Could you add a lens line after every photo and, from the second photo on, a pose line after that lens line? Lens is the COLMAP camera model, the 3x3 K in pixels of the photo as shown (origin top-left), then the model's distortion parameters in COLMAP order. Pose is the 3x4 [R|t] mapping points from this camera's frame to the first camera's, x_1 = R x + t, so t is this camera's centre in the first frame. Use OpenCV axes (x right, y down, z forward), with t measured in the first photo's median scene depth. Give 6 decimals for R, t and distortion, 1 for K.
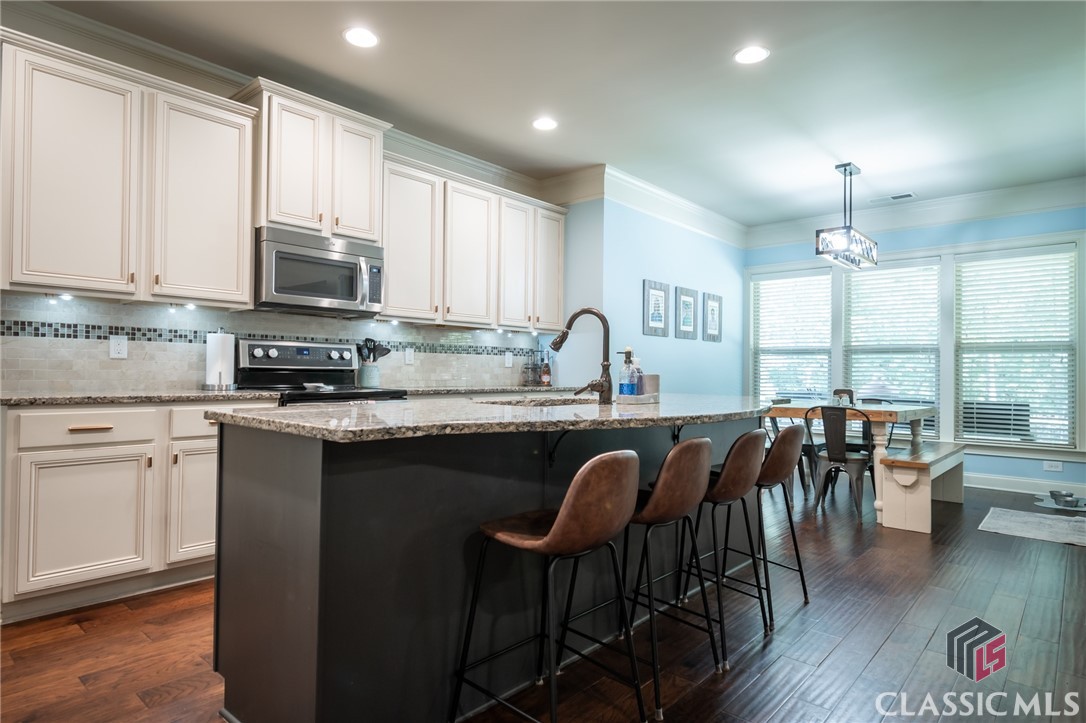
lens RADIAL K [[614.2, 0, 543.0], [0, 614.2, 361.5], [0, 0, 1]] dist [0.002904, -0.000219]
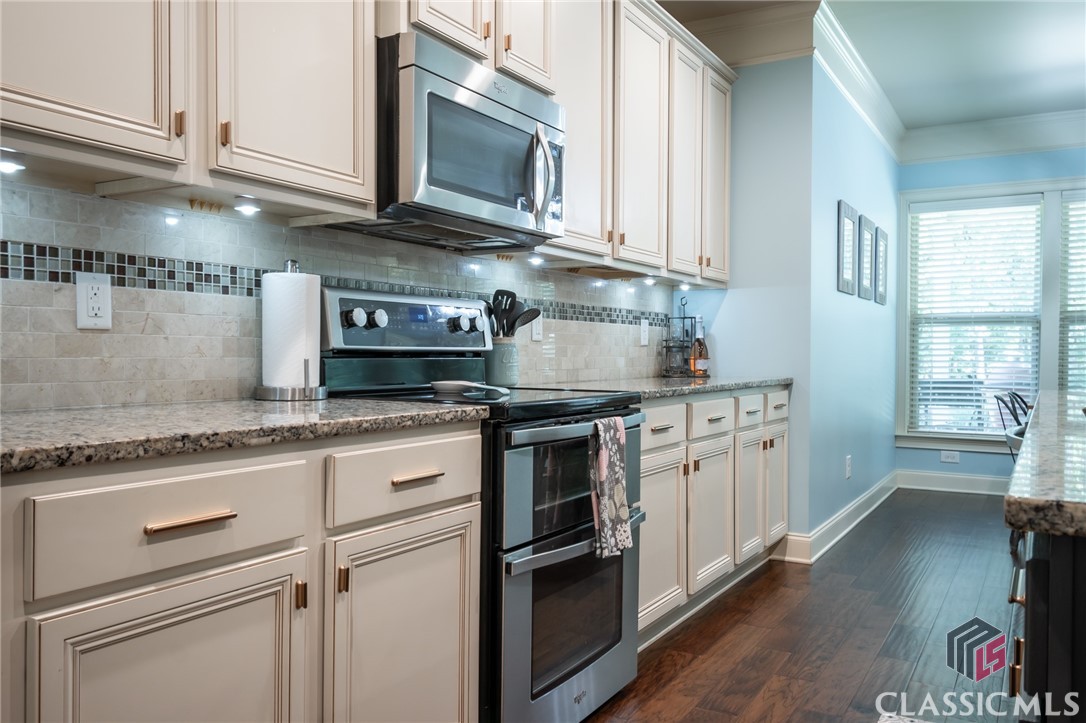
lens RADIAL K [[861.1, 0, 543.0], [0, 861.1, 361.5], [0, 0, 1]] dist [0.002904, 0.003084]
pose [[0.981860, -0.007733, 0.189447, -0.472374], [0.002235, 0.999571, 0.029219, 0.000617], [-0.189592, -0.028266, 0.981456, 0.353765]]
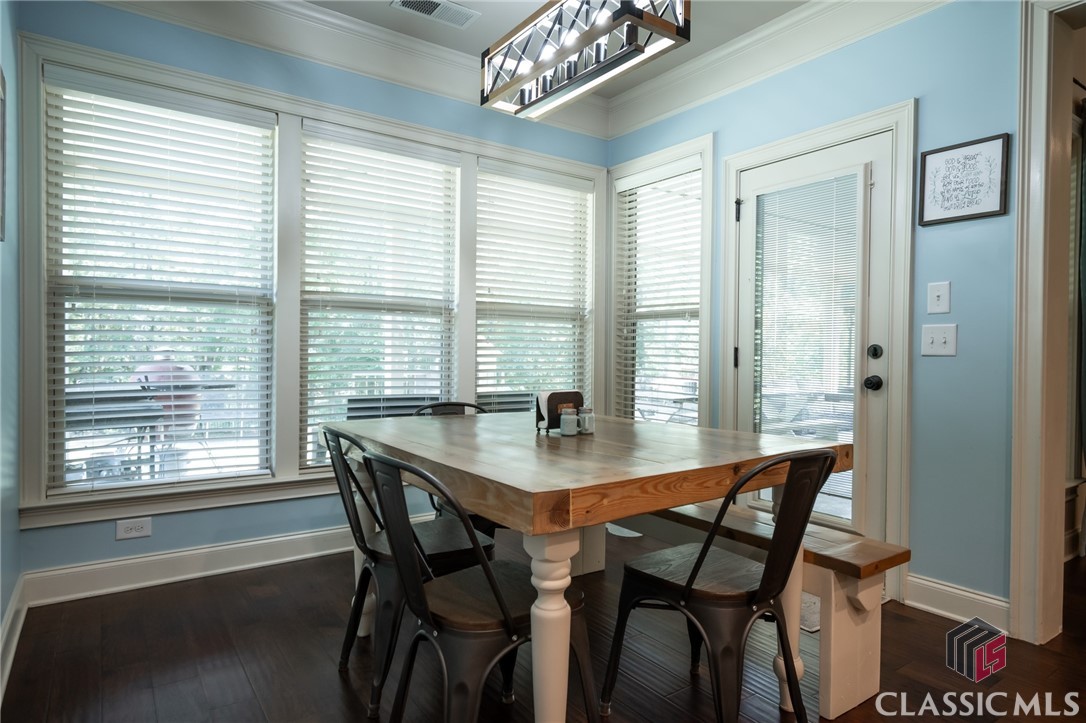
lens RADIAL K [[614.2, 0, 543.0], [0, 614.2, 361.5], [0, 0, 1]] dist [0.002904, -0.000219]
pose [[0.228975, -0.023604, 0.973146, 0.132984], [-0.023561, 0.999279, 0.029781, 0.019994], [-0.973147, -0.029747, 0.228253, 1.369679]]
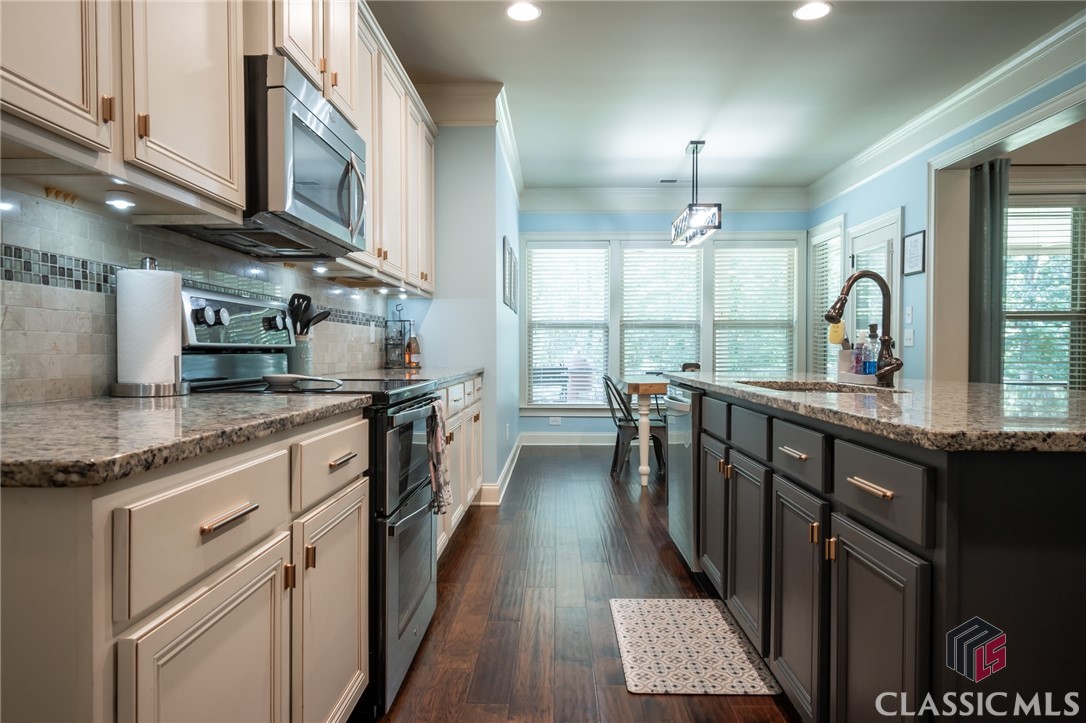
lens RADIAL K [[679.7, 0, 543.0], [0, 679.7, 361.5], [0, 0, 1]] dist [0.003175, 0.001409]
pose [[0.764534, -0.021773, 0.644216, -0.638628], [-0.002585, 0.999318, 0.036843, 0.001847], [-0.644579, -0.029833, 0.763956, 0.436969]]
